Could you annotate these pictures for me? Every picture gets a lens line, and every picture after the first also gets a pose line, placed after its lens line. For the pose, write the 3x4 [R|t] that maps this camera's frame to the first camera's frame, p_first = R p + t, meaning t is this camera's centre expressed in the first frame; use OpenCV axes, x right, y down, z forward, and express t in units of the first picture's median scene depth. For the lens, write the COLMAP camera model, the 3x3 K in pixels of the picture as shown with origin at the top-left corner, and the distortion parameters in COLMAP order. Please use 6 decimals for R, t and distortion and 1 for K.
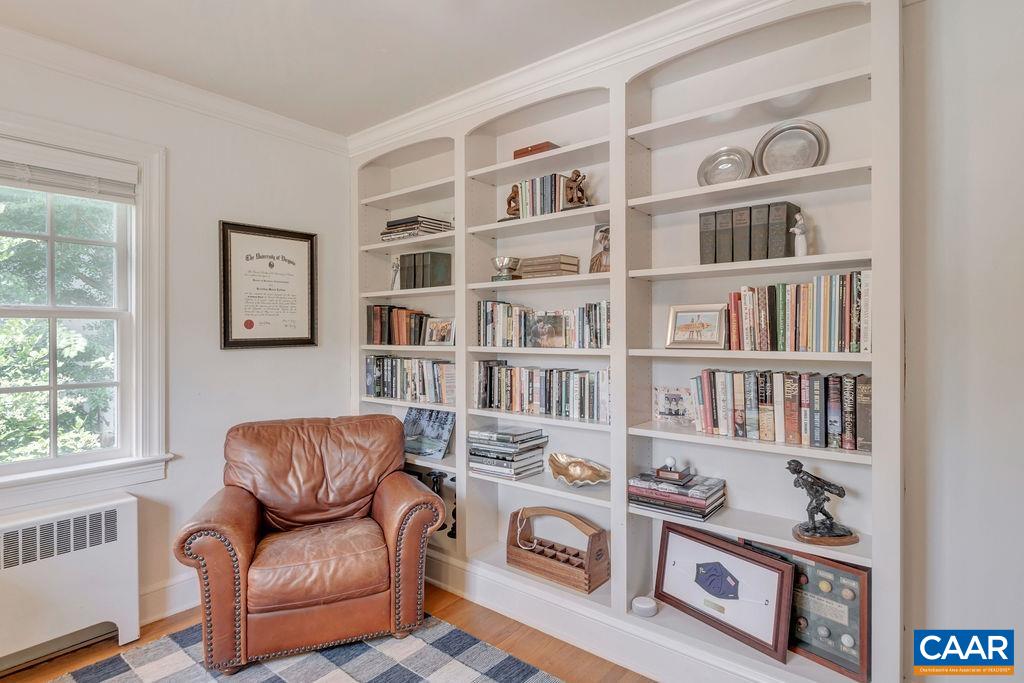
lens RADIAL K [[530.4, 0, 510.6], [0, 530.4, 337.1], [0, 0, 1]] dist [0.014164, -0.000123]
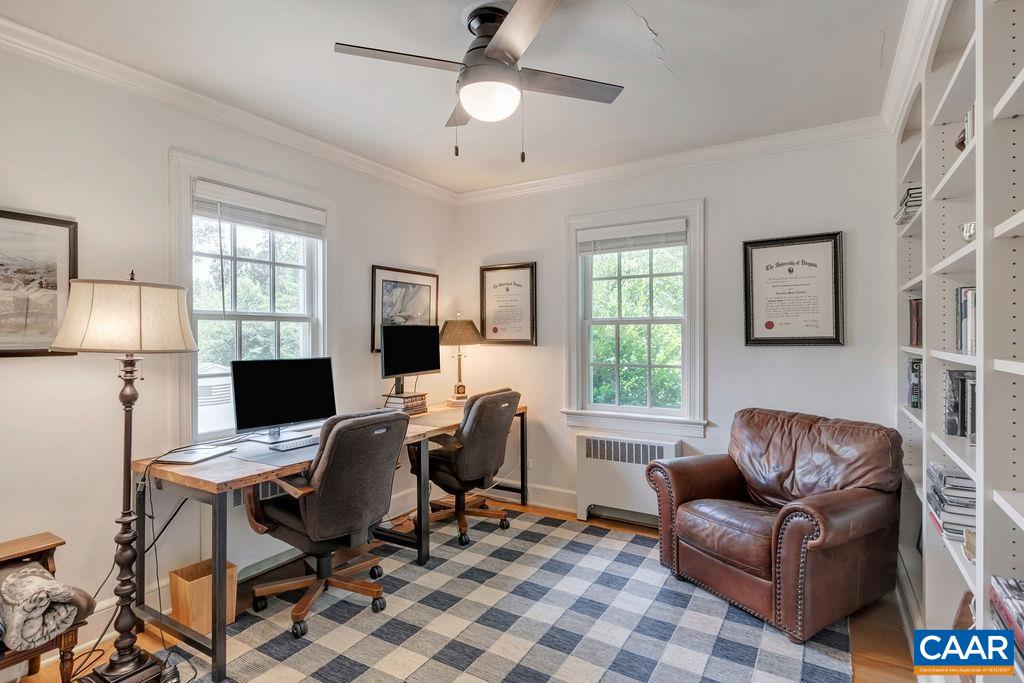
lens RADIAL K [[530.4, 0, 508.9], [0, 530.4, 337.6], [0, 0, 1]] dist [0.014164, -0.000123]
pose [[0.126830, 0.008596, -0.991887, 0.603198], [-0.005803, 0.999952, 0.007924, -0.002515], [0.991907, 0.004751, 0.126874, 0.300136]]
